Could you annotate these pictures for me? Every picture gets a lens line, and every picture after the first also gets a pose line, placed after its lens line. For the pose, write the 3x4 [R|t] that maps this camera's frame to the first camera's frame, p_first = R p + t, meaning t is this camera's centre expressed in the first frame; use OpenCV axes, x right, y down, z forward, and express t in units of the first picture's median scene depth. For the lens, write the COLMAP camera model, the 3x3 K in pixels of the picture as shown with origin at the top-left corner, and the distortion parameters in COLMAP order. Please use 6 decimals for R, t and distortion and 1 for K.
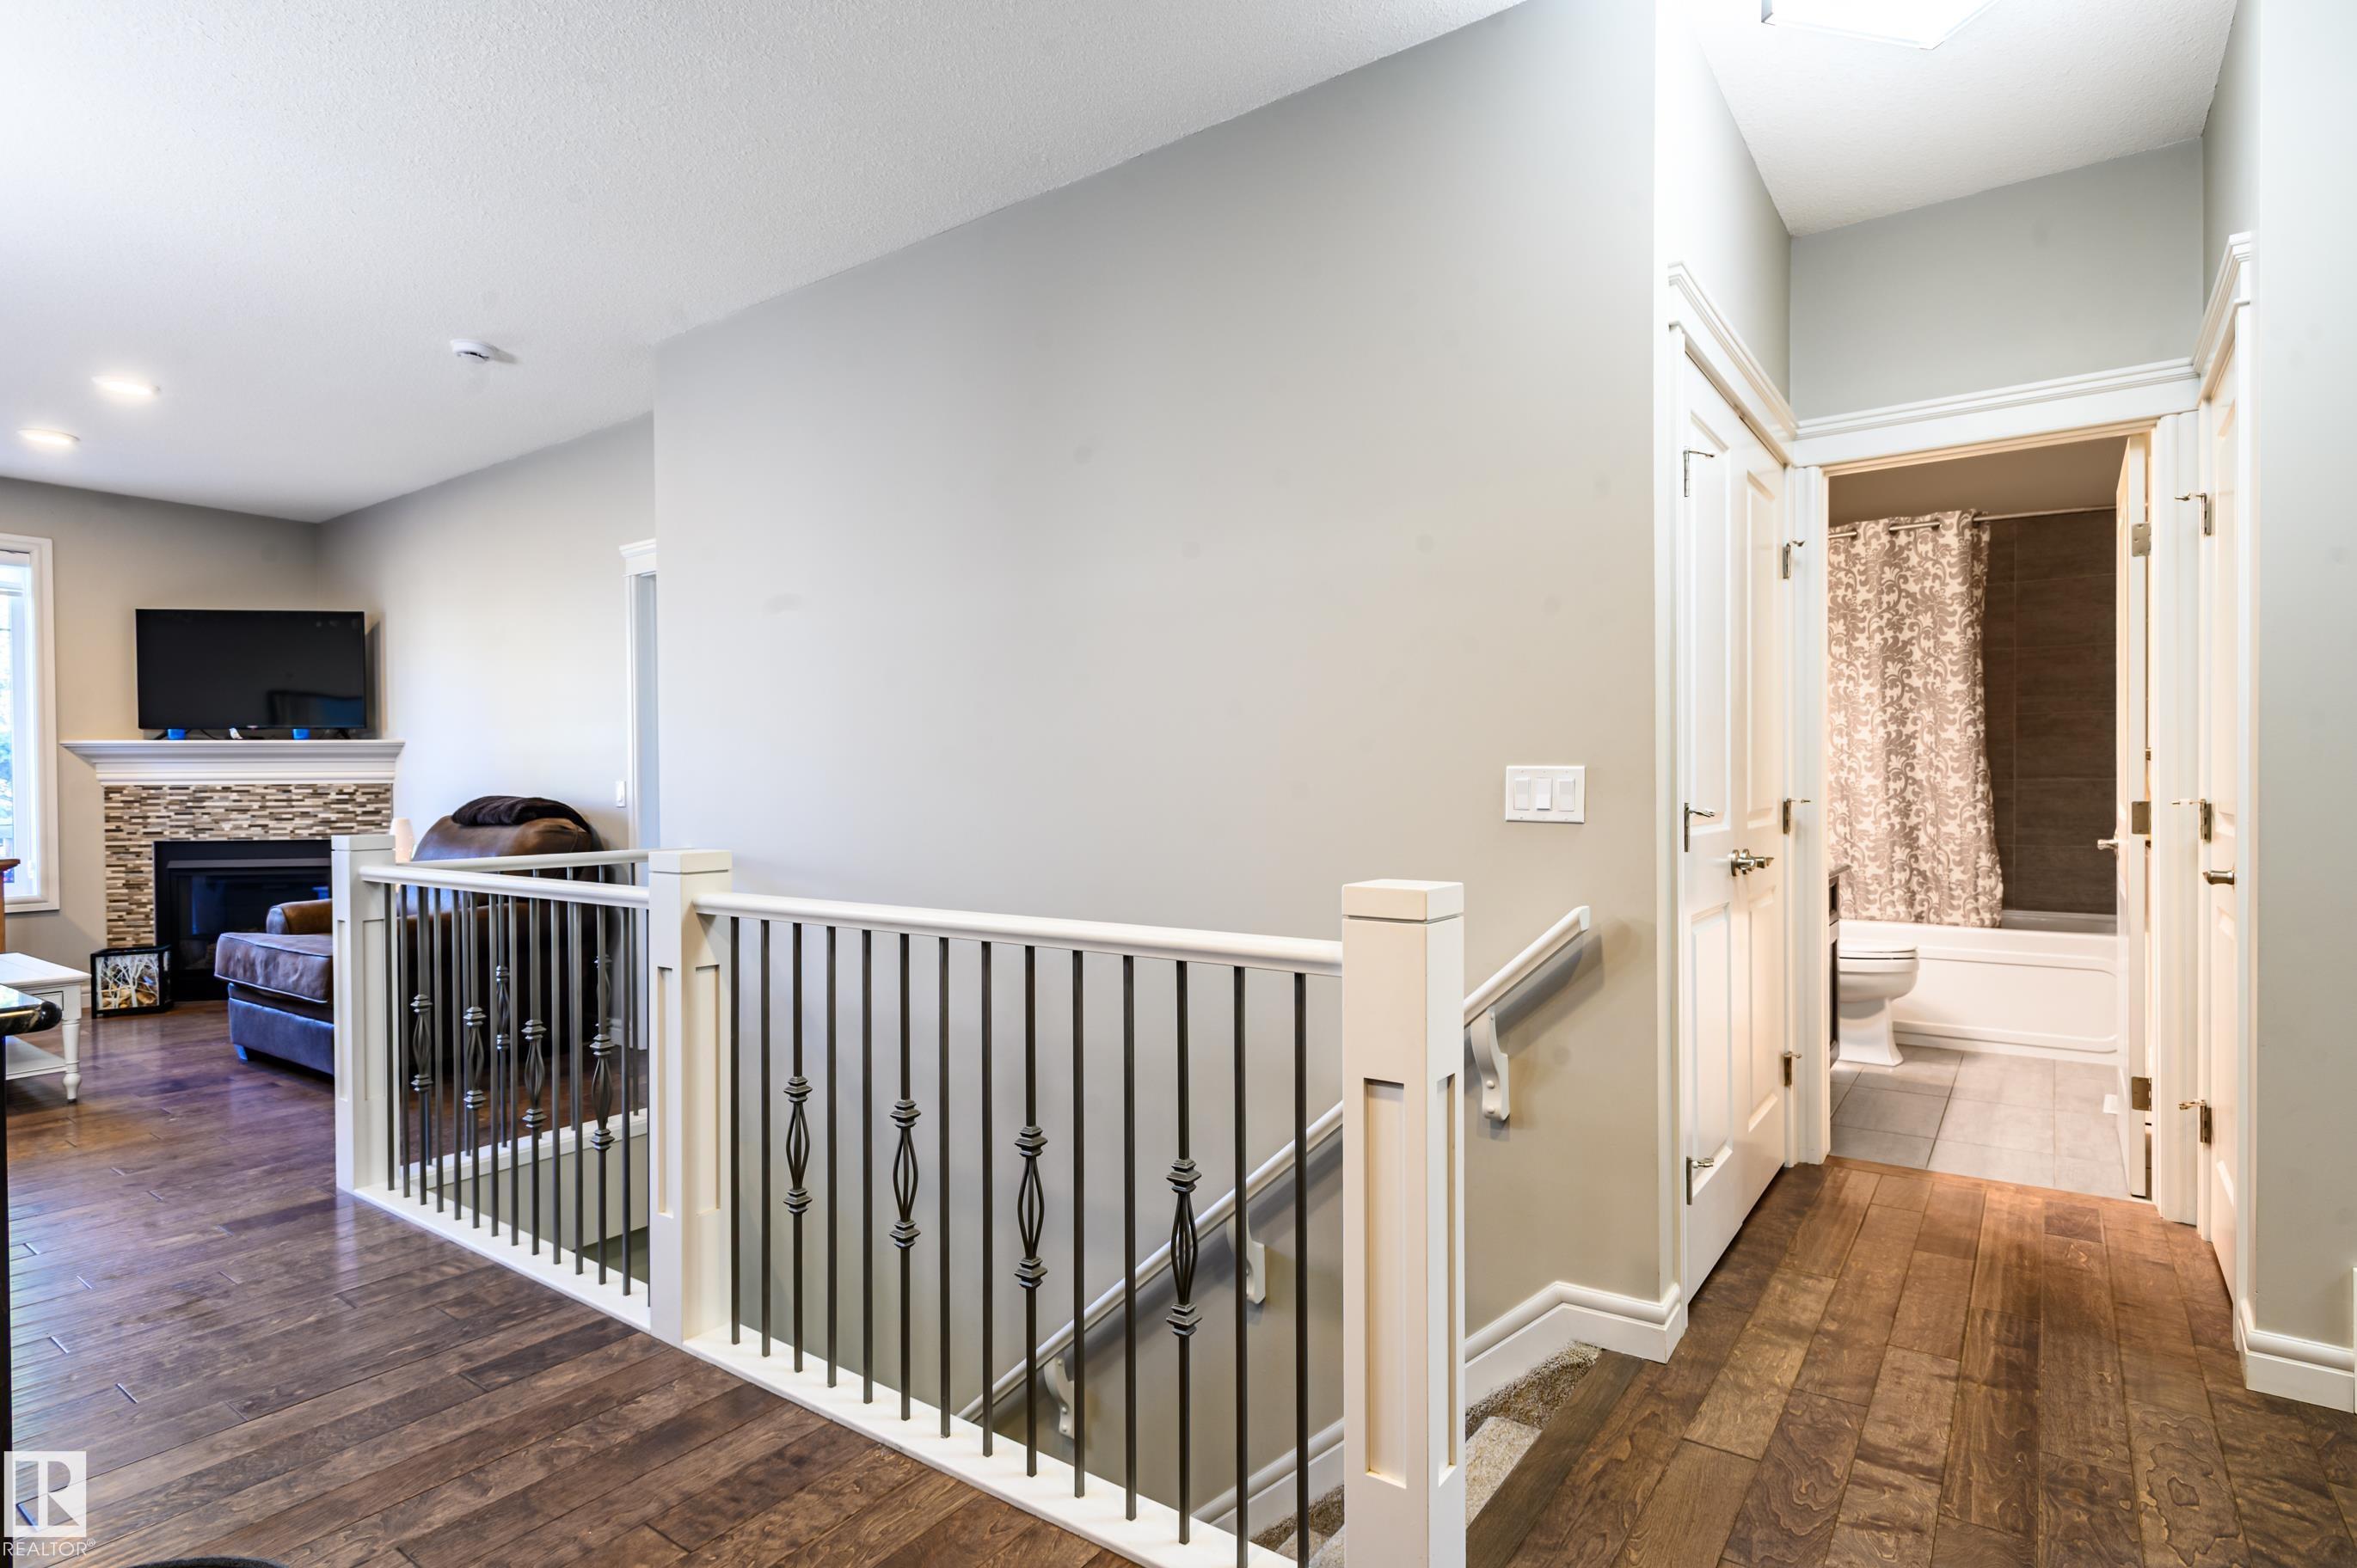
lens RADIAL K [[1194.9, 0, 1184.1], [0, 1194.9, 789.8], [0, 0, 1]] dist [0.002211, -0.000979]
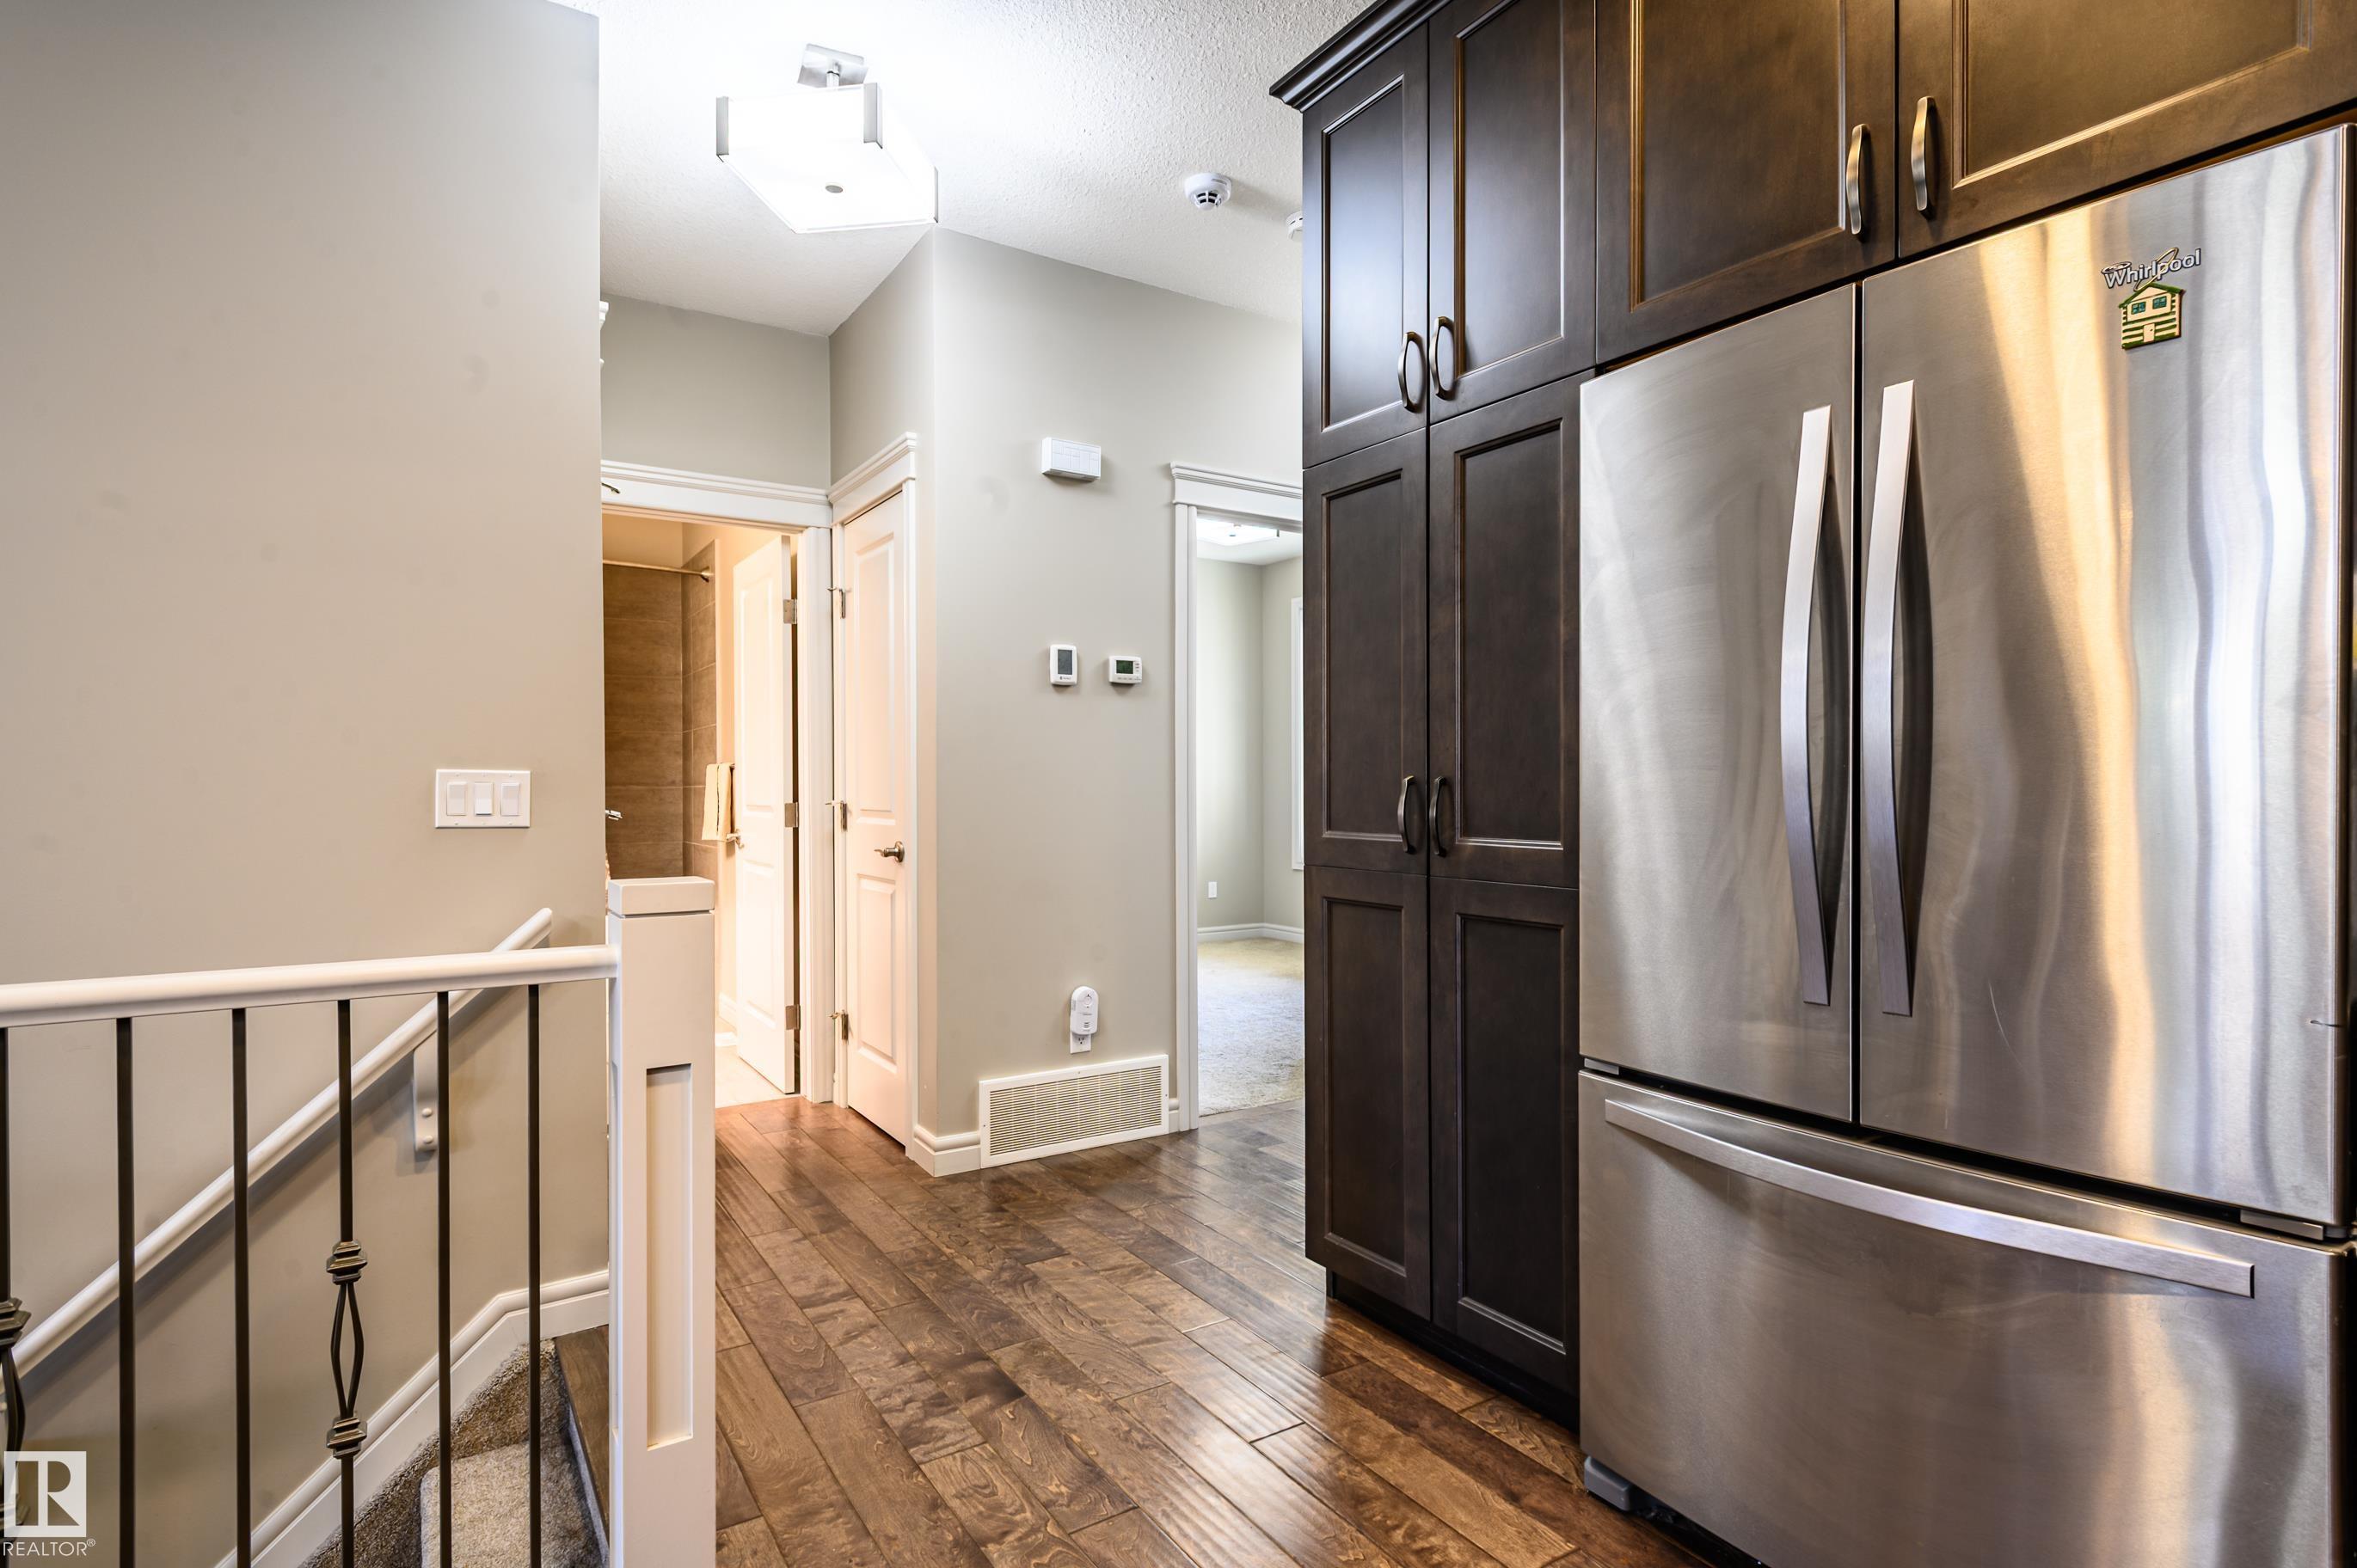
lens RADIAL K [[1194.9, 0, 1181.8], [0, 1194.9, 784.2], [0, 0, 1]] dist [0.002211, -0.000979]
pose [[0.363419, 0.006389, 0.931604, -0.408895], [0.005114, 0.999948, -0.008853, 0.003138], [-0.931612, 0.007981, 0.363367, 0.116686]]
